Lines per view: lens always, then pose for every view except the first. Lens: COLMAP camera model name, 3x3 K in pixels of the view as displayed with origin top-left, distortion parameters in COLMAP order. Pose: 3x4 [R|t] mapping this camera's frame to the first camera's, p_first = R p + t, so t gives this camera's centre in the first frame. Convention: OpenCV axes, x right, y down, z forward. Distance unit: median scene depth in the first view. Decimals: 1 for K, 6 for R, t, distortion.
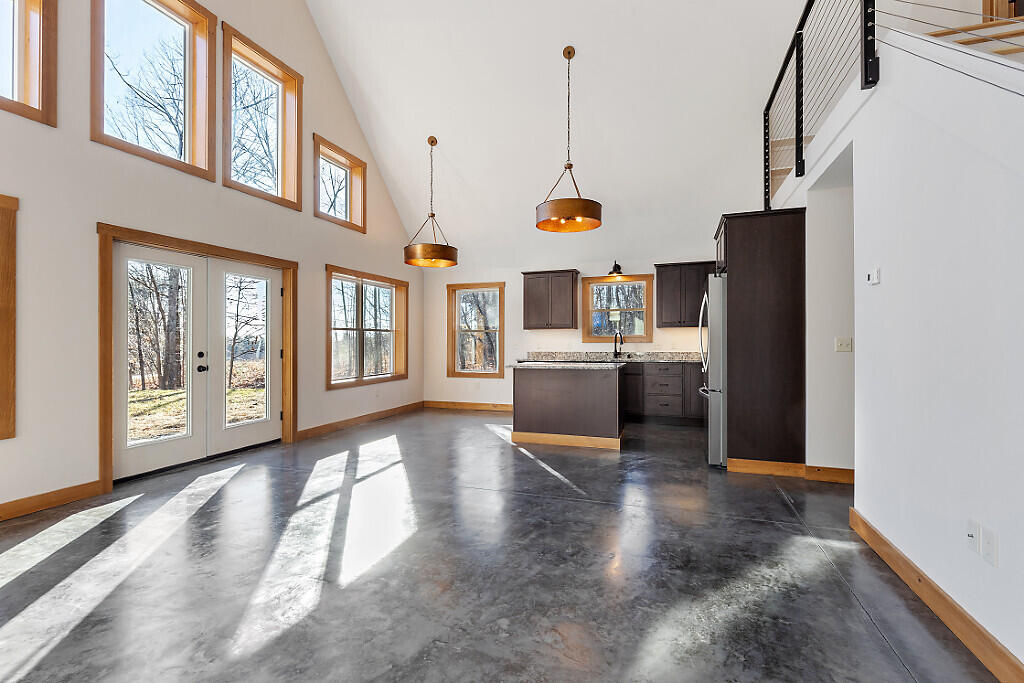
lens RADIAL K [[461.9, 0, 512.0], [0, 461.9, 341.5], [0, 0, 1]] dist [0.001189, 0.000073]
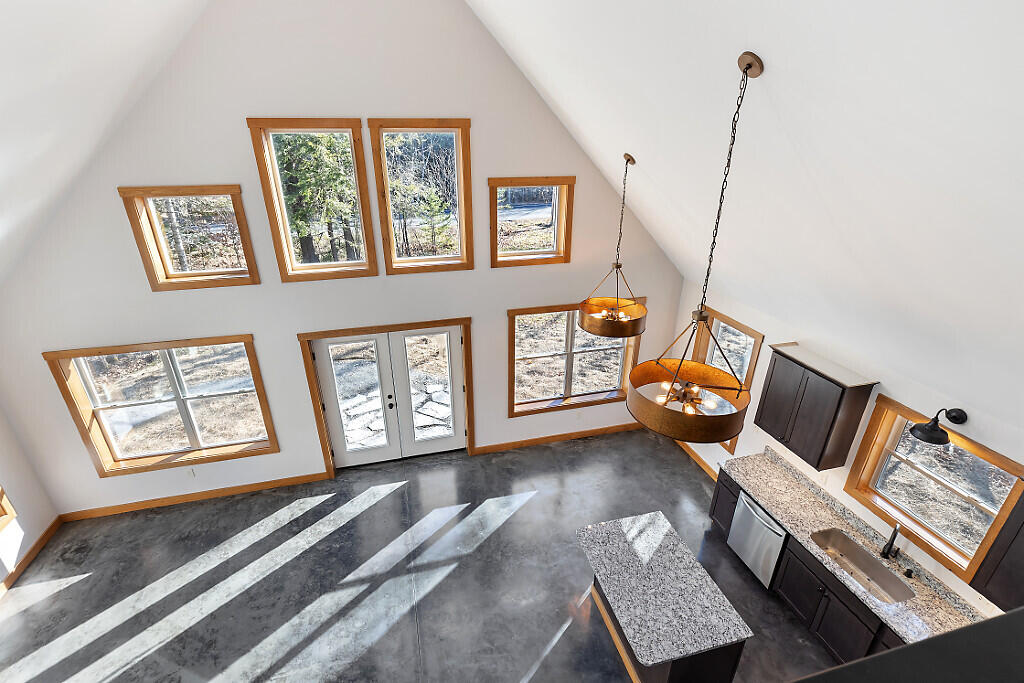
lens RADIAL K [[461.9, 0, 512.0], [0, 461.9, 341.5], [0, 0, 1]] dist [0.001189, 0.000073]
pose [[0.557823, 0.343541, -0.755522, 0.467681], [-0.002857, 0.911101, 0.412174, -0.647180], [0.829955, -0.227761, 0.509214, 0.620406]]
